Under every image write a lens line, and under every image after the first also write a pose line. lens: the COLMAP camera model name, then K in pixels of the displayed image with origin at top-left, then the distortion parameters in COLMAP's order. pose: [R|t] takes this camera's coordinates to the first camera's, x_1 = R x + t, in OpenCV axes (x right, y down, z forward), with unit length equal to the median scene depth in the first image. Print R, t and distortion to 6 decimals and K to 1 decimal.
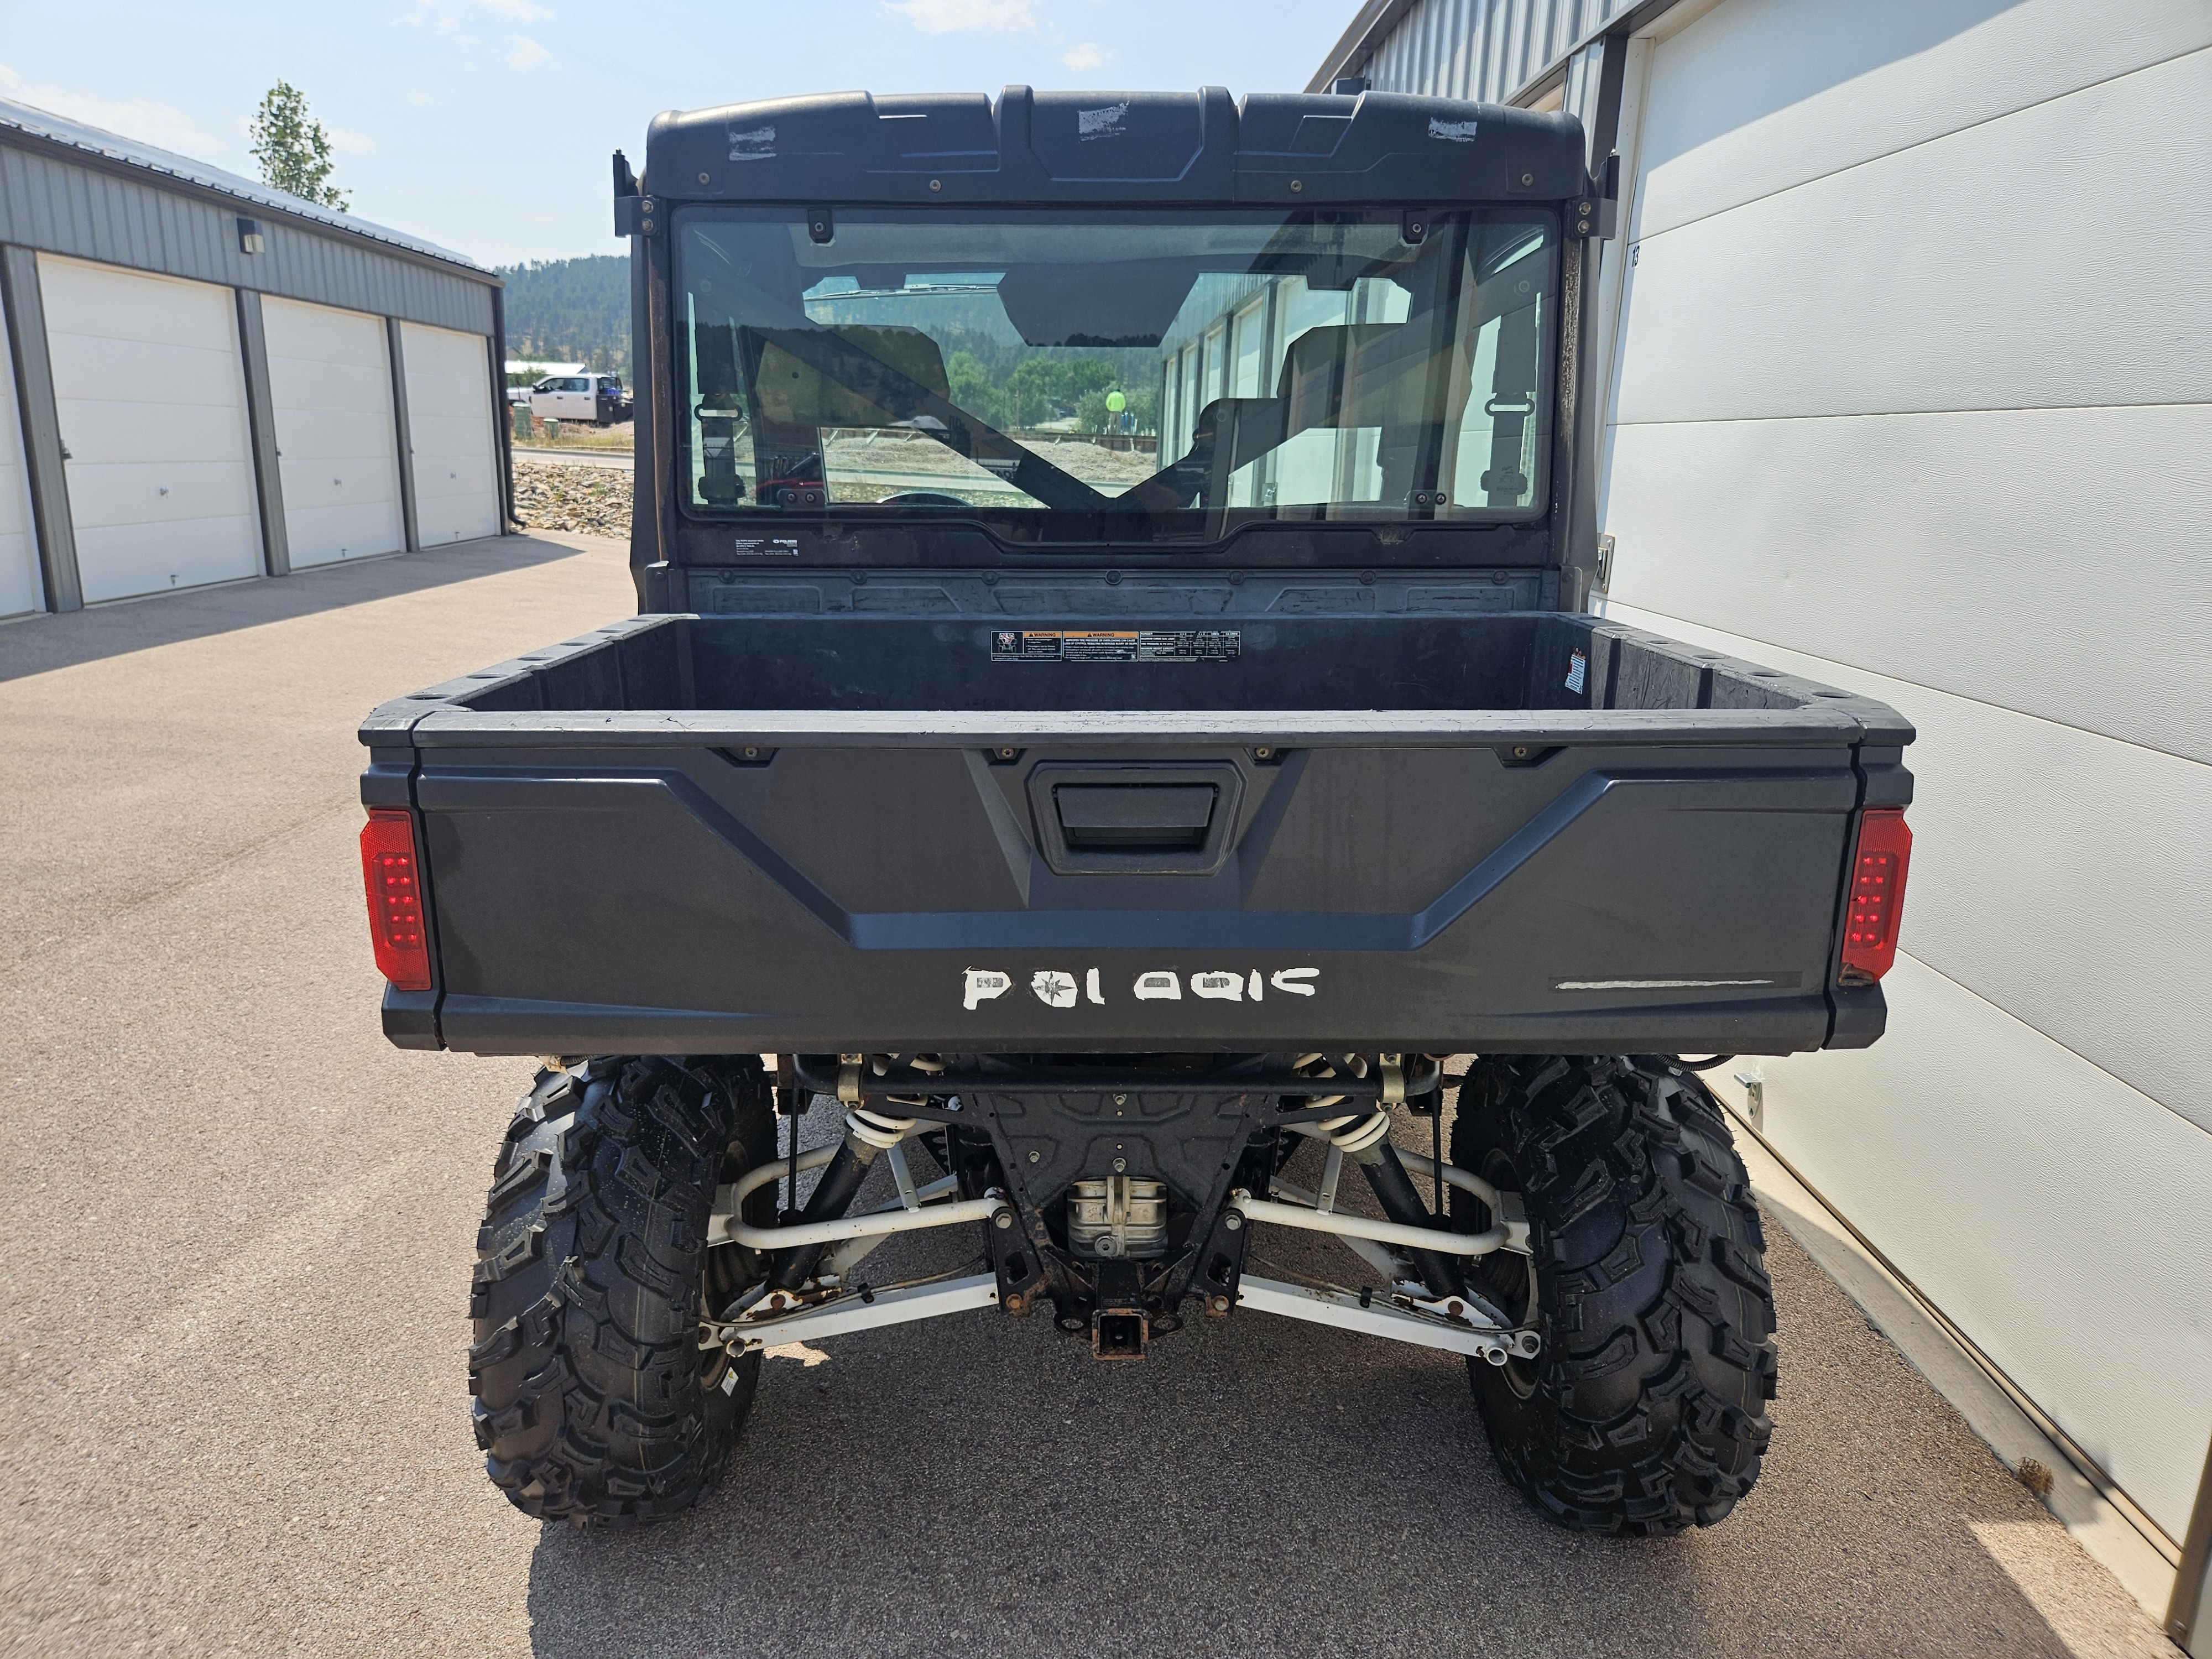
lens RADIAL K [[1490.9, 0, 1095.3], [0, 1490.9, 820.1], [0, 0, 1]] dist [0.063488, -0.067046]
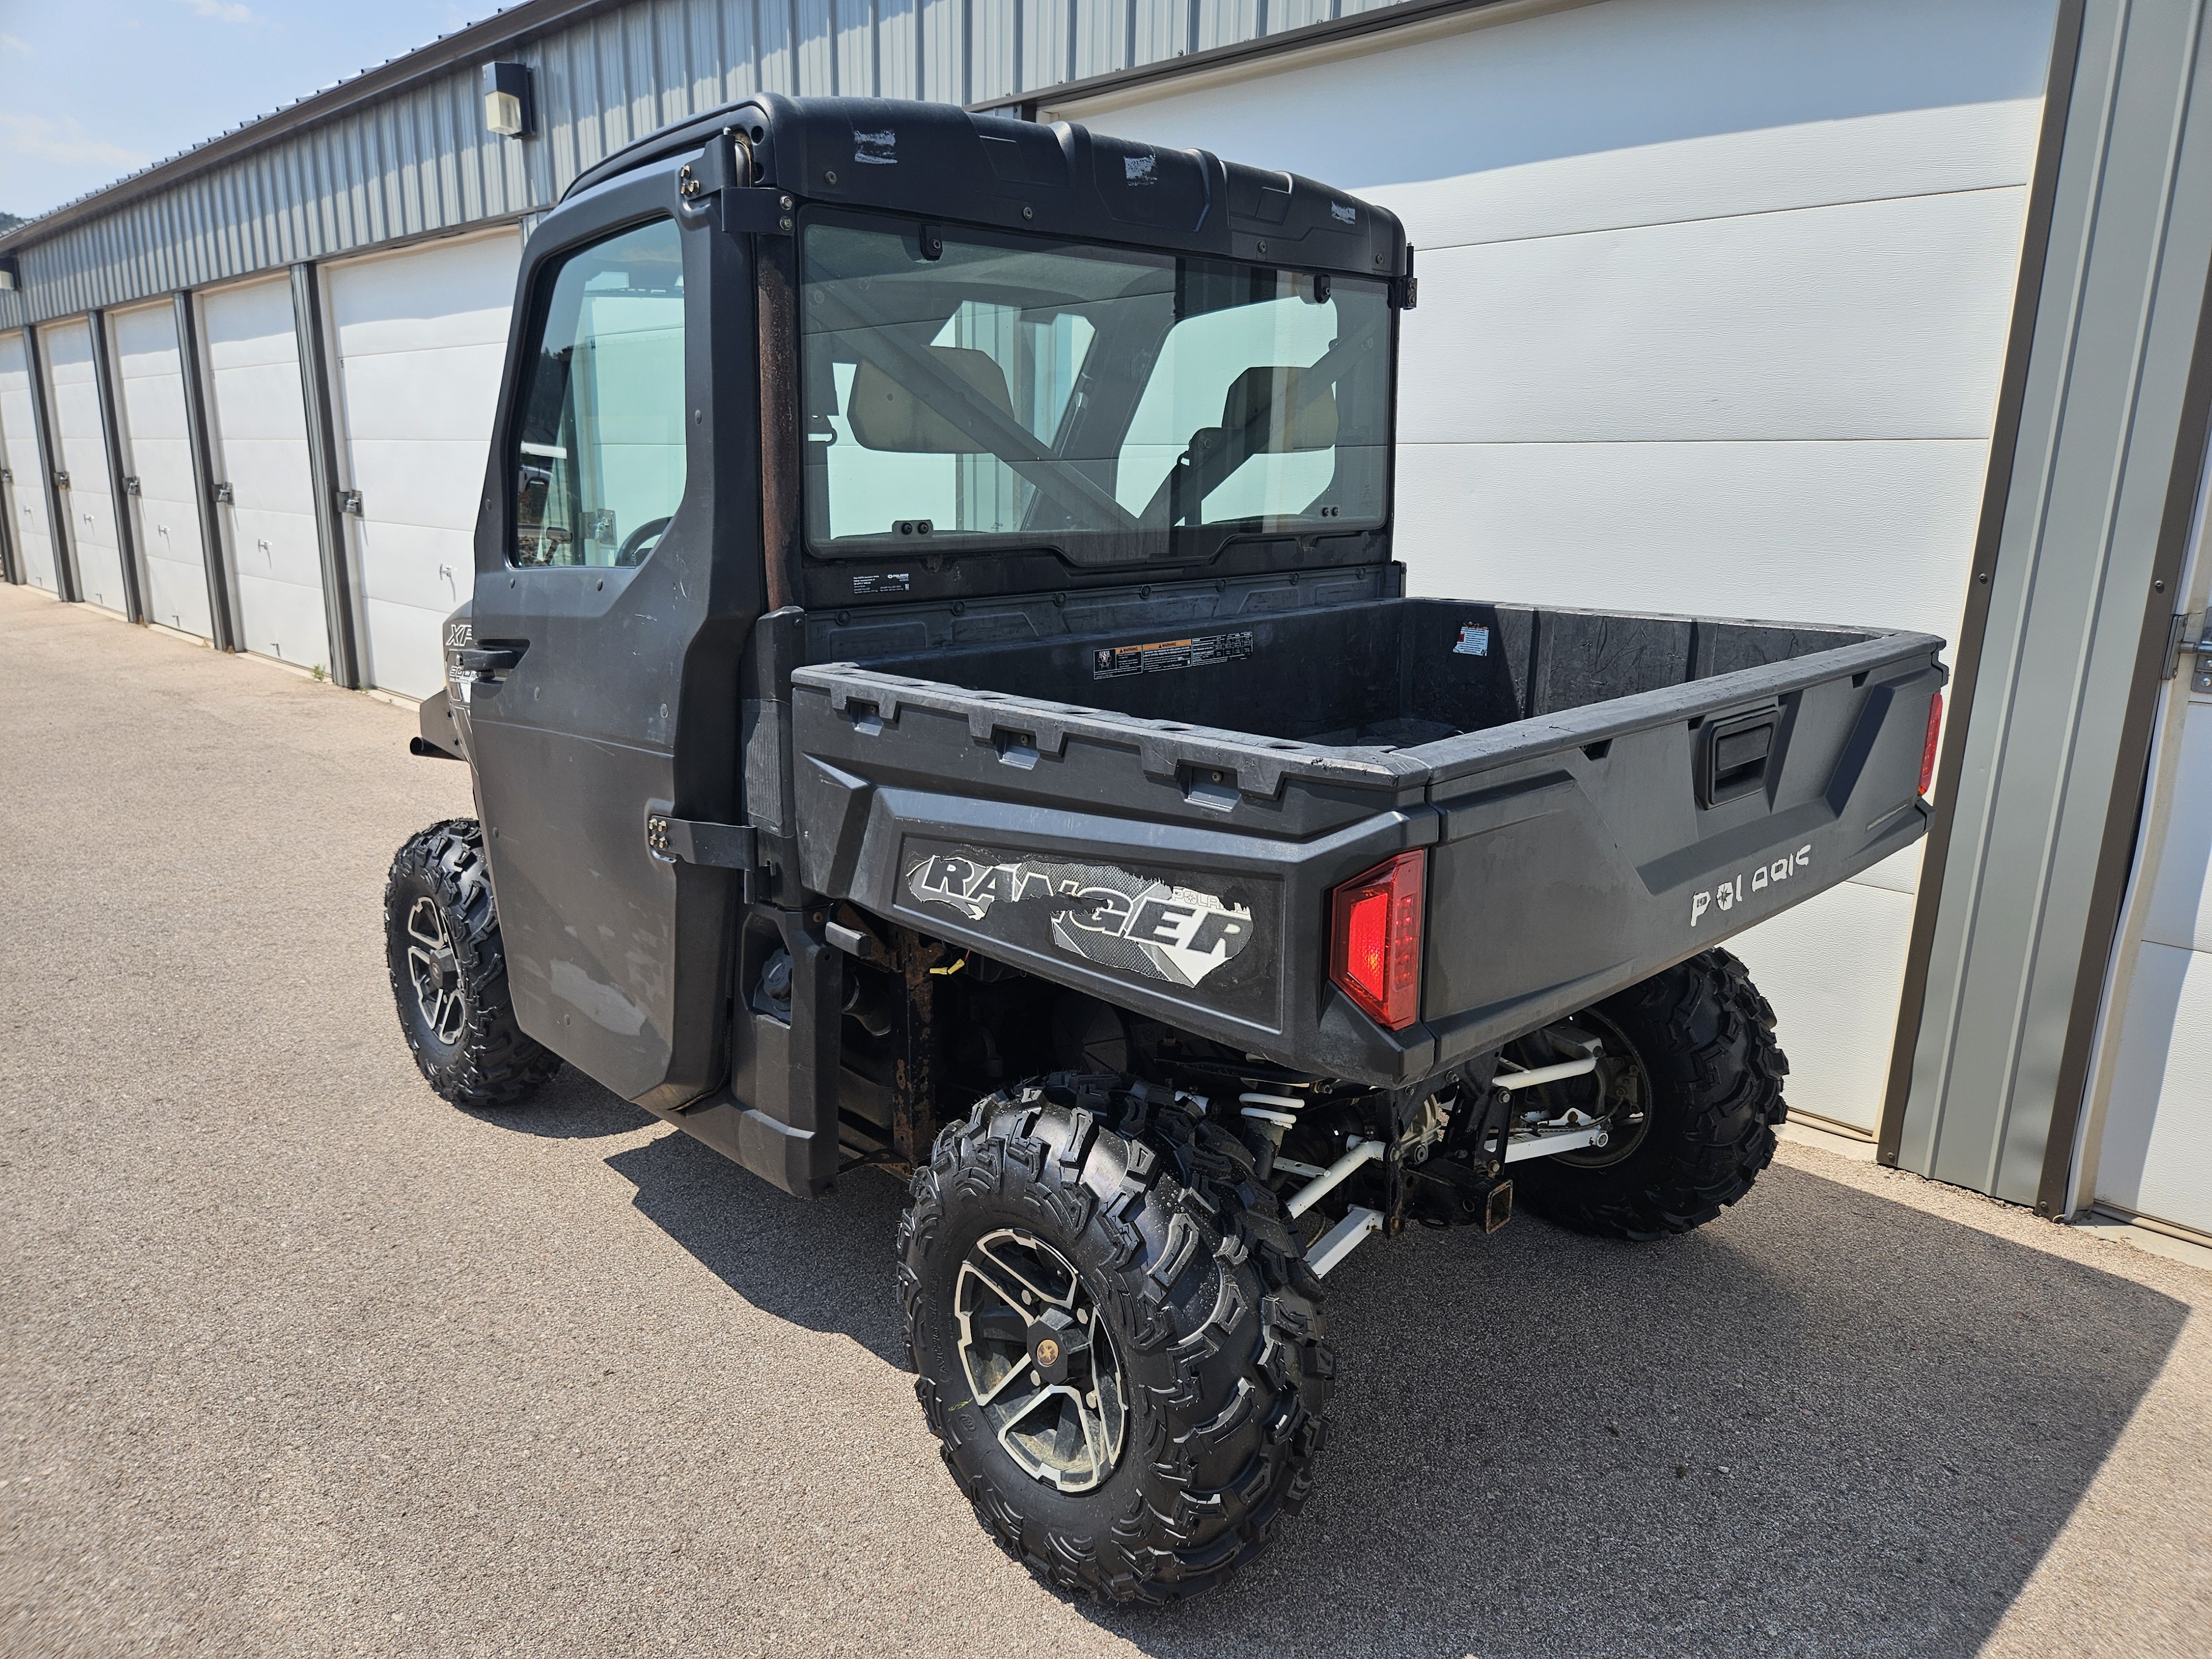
lens RADIAL K [[1485.6, 0, 1114.9], [0, 1485.6, 834.1], [0, 0, 1]] dist [0.039133, -0.001133]
pose [[0.721296, -0.172029, 0.670923, -0.771083], [0.166404, 0.983334, 0.073237, -0.074767], [-0.672341, 0.058819, 0.737901, 0.239645]]
